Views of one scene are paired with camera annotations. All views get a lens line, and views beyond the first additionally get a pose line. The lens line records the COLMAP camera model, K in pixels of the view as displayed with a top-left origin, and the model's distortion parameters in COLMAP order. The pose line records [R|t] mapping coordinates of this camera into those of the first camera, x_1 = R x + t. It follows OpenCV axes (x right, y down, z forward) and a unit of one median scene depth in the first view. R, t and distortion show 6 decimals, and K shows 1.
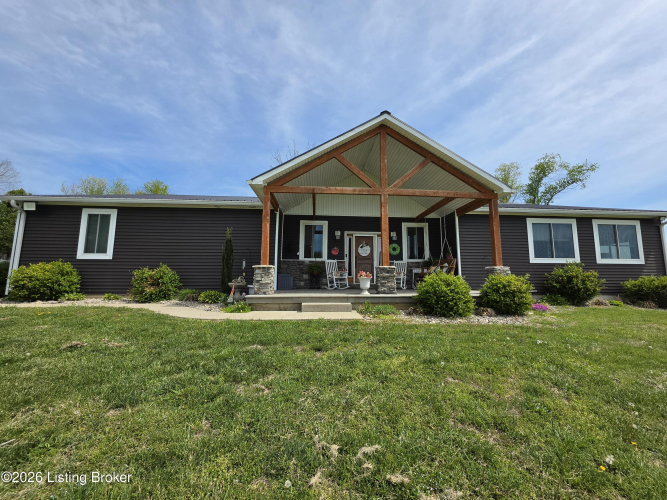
lens RADIAL K [[264.7, 0, 333.4], [0, 264.7, 249.7], [0, 0, 1]] dist [-0.007809, 0.002115]
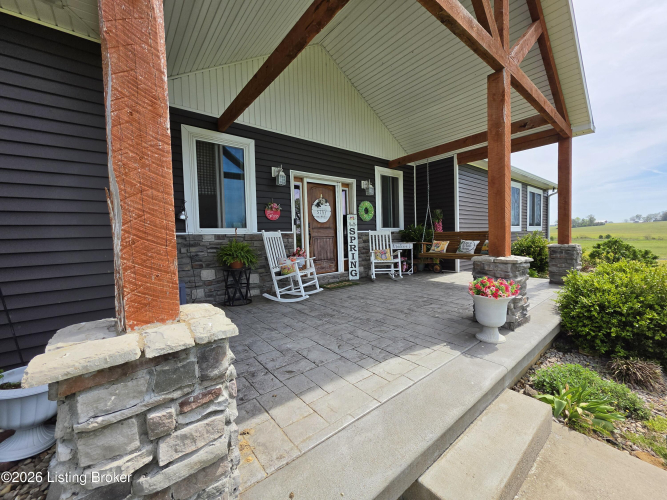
lens RADIAL K [[264.7, 0, 332.5], [0, 264.7, 247.7], [0, 0, 1]] dist [-0.007809, 0.002115]
pose [[0.816593, -0.053807, 0.574701, -0.174191], [-0.031707, 0.989961, 0.137738, 0.000496], [-0.576343, -0.130698, 0.806689, 0.560432]]
